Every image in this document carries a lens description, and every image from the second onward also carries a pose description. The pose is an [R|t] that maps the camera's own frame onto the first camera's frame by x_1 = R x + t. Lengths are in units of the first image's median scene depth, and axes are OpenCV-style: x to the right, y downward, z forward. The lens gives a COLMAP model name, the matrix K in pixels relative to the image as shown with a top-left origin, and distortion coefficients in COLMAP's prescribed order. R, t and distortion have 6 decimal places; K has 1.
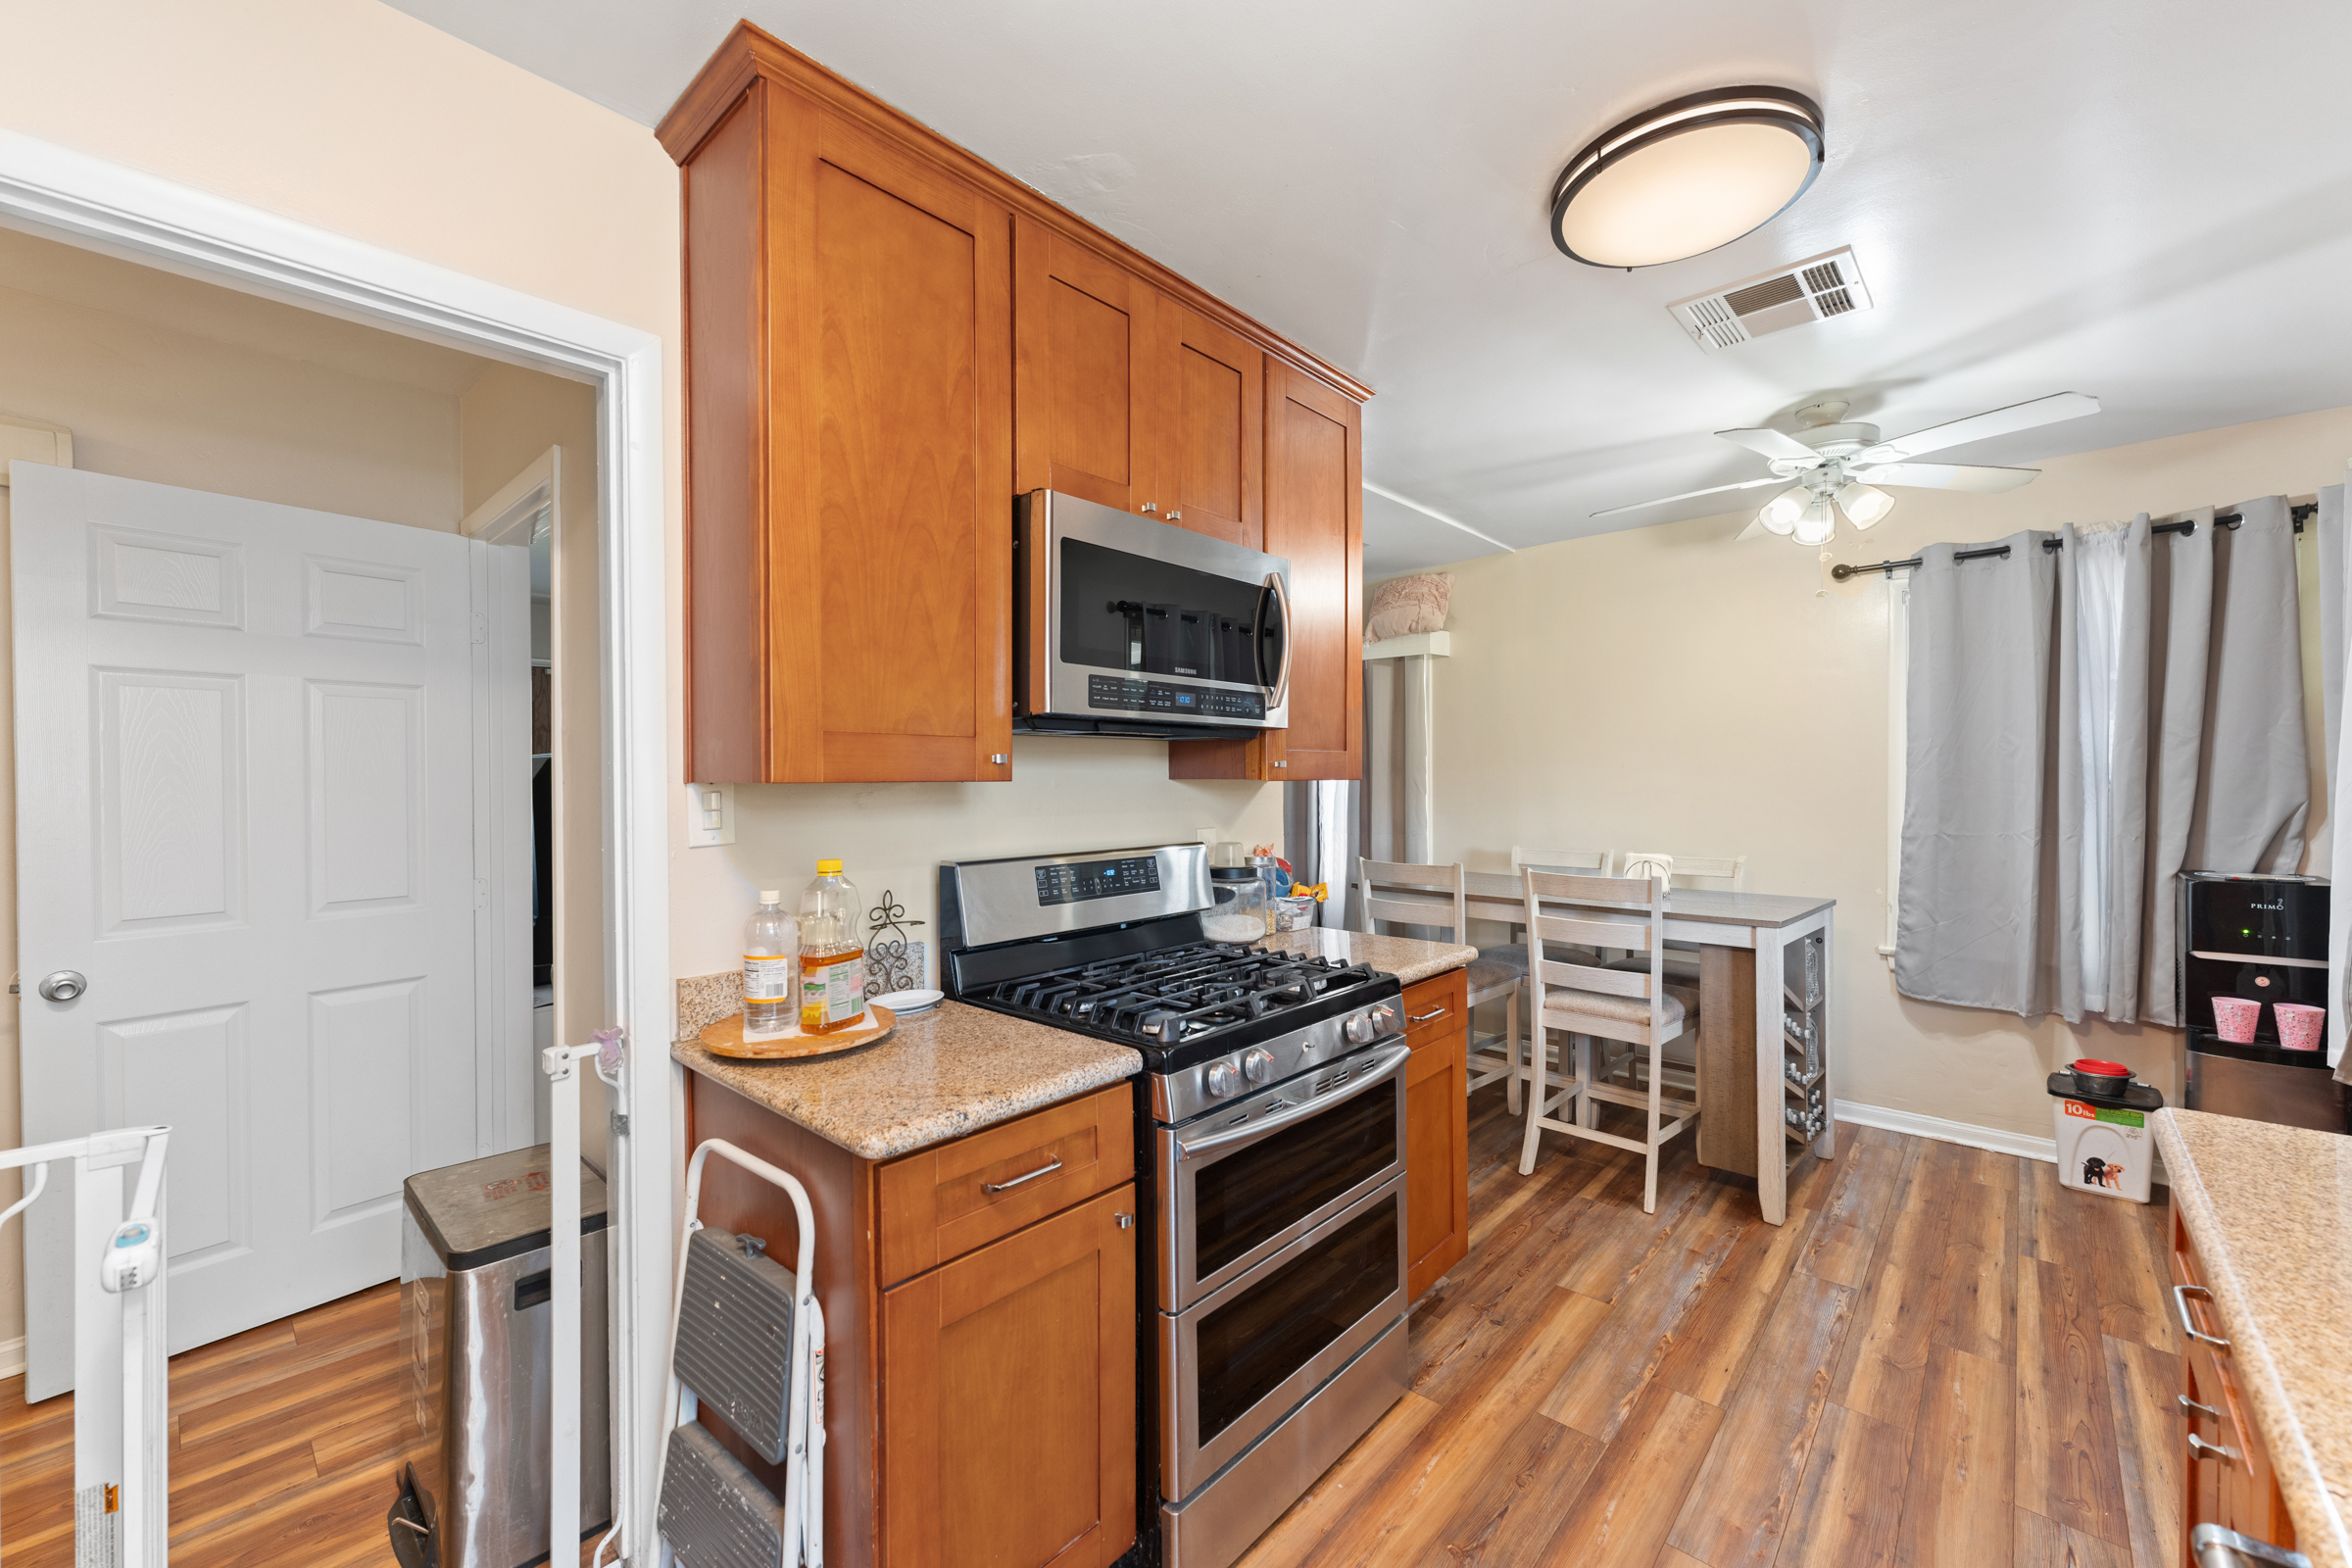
lens RADIAL K [[931.9, 0, 1174.7], [0, 931.9, 785.4], [0, 0, 1]] dist [-0.000952, -0.000518]
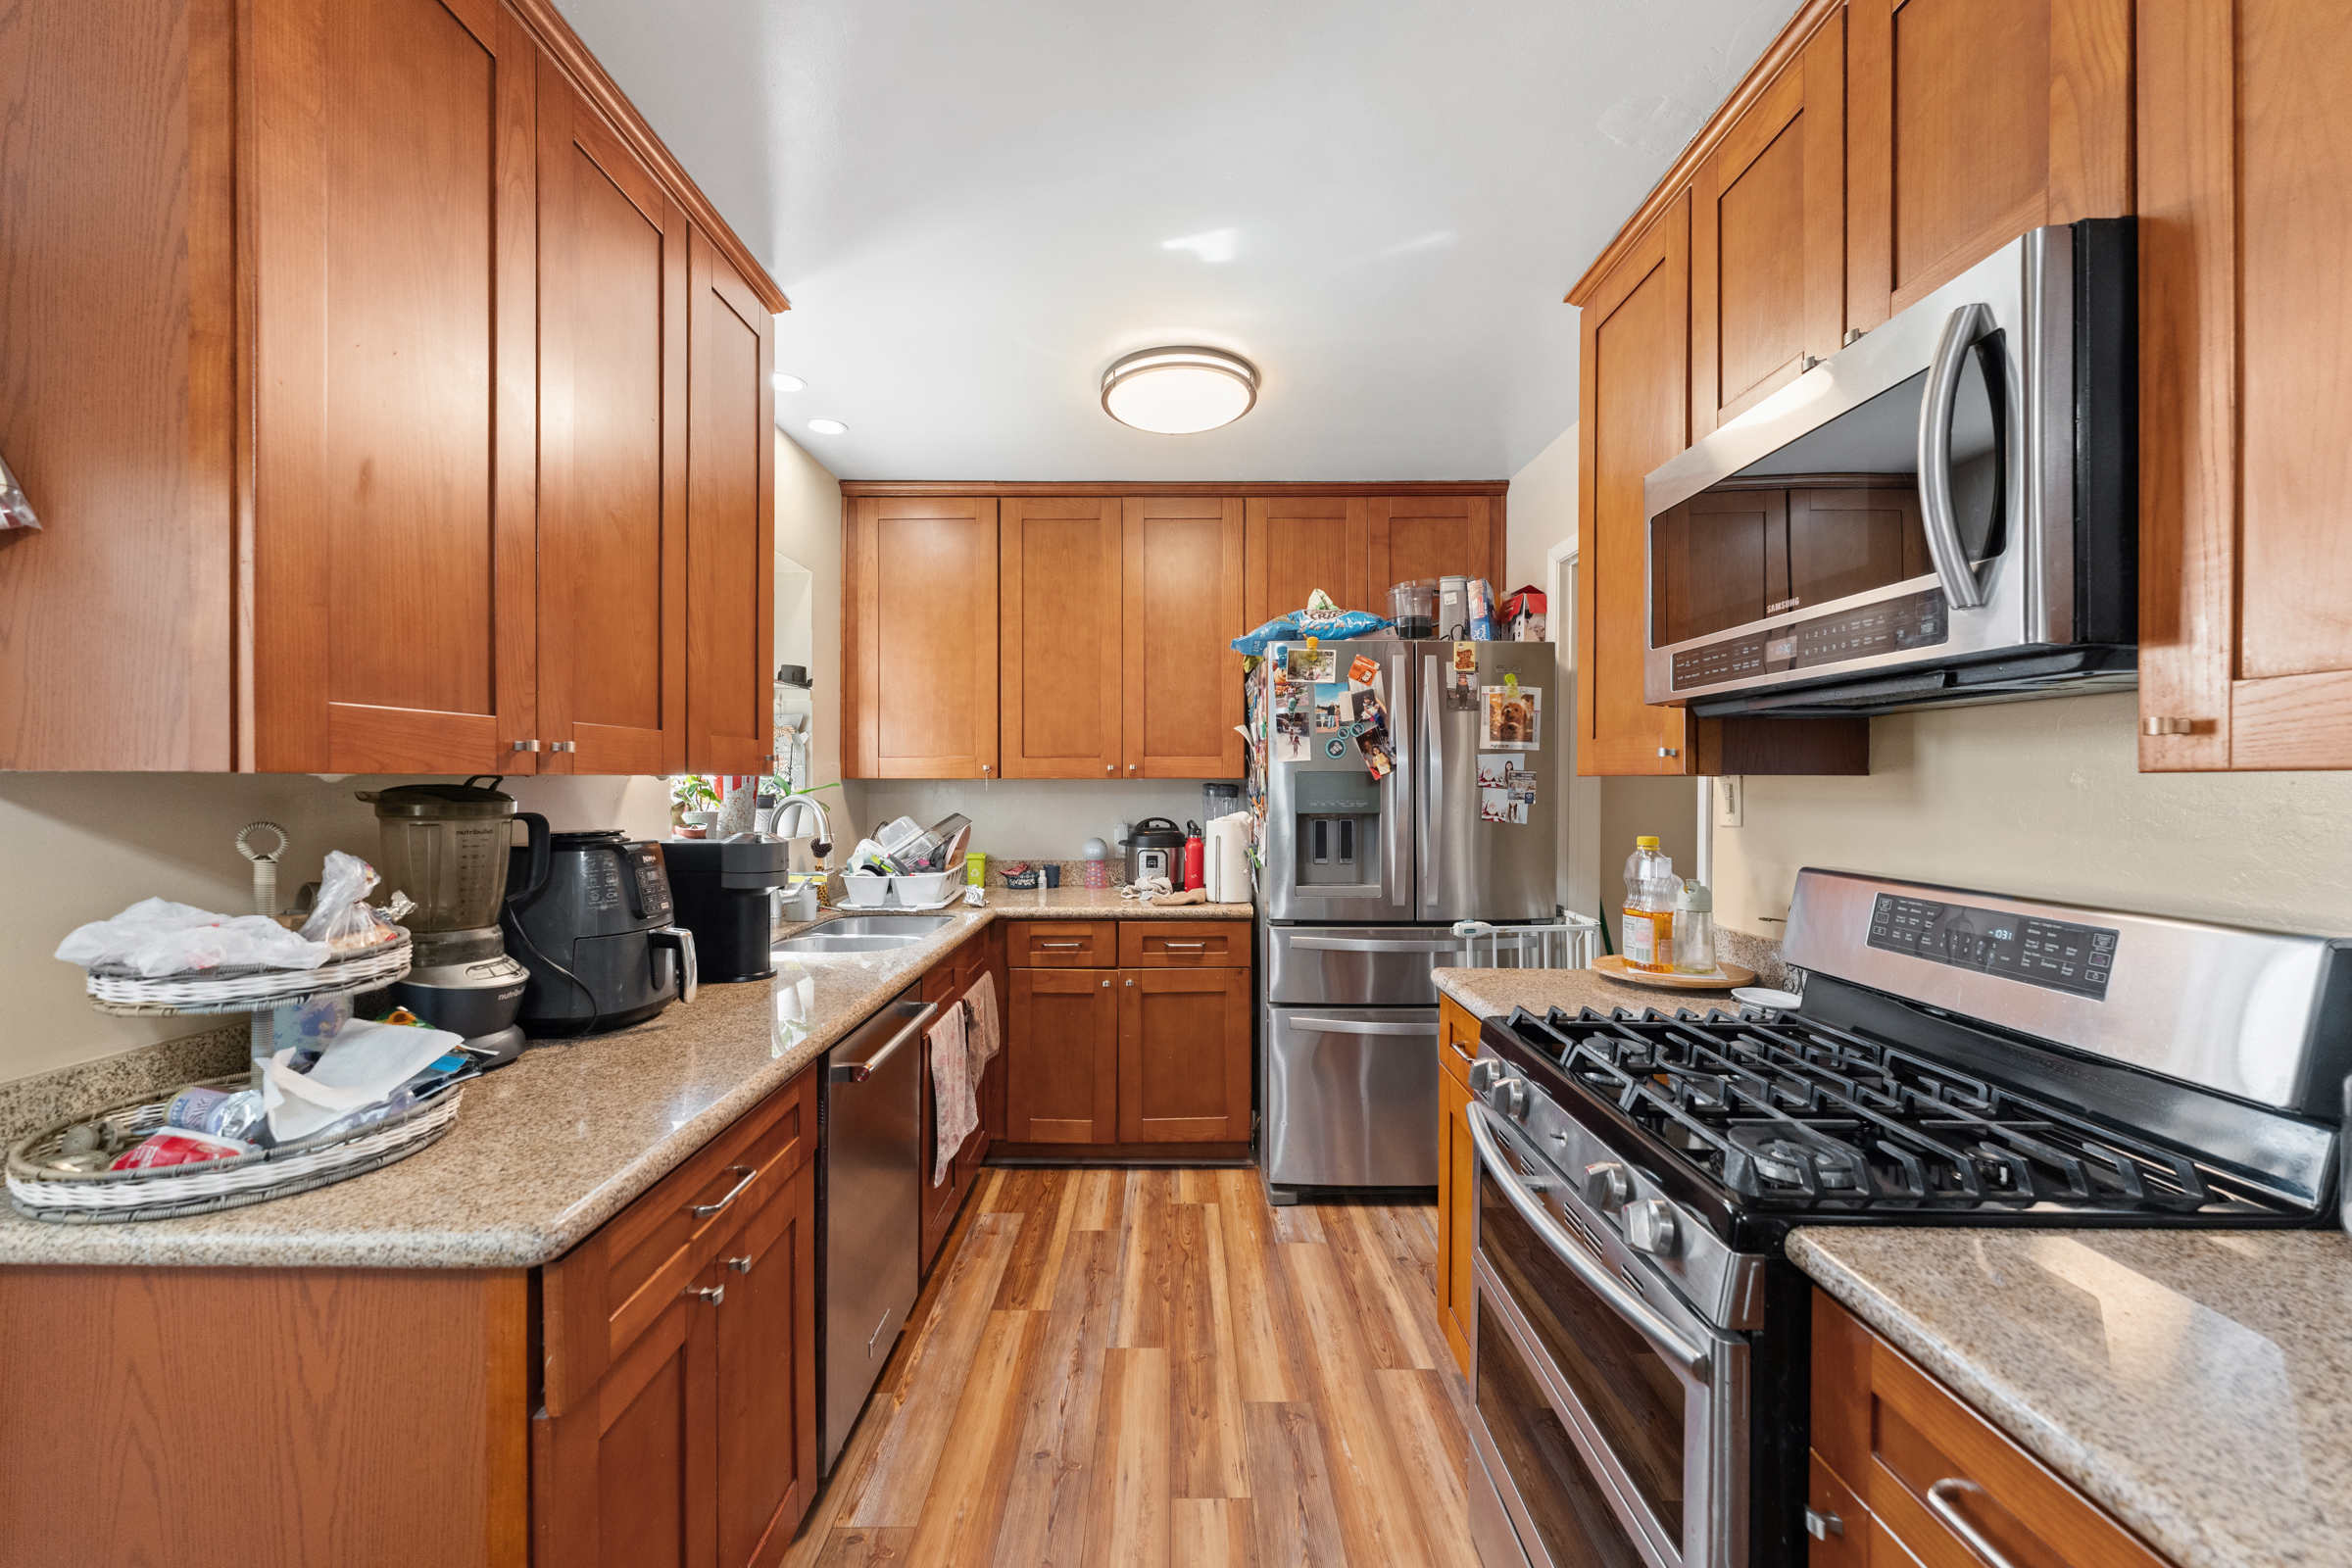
lens RADIAL K [[931.9, 0, 1174.7], [0, 931.9, 785.4], [0, 0, 1]] dist [-0.000952, -0.000518]
pose [[-0.735880, 0.004439, -0.677098, 0.760036], [-0.005776, 0.999901, 0.012833, -0.002120], [0.677087, 0.013354, -0.735781, 1.177927]]
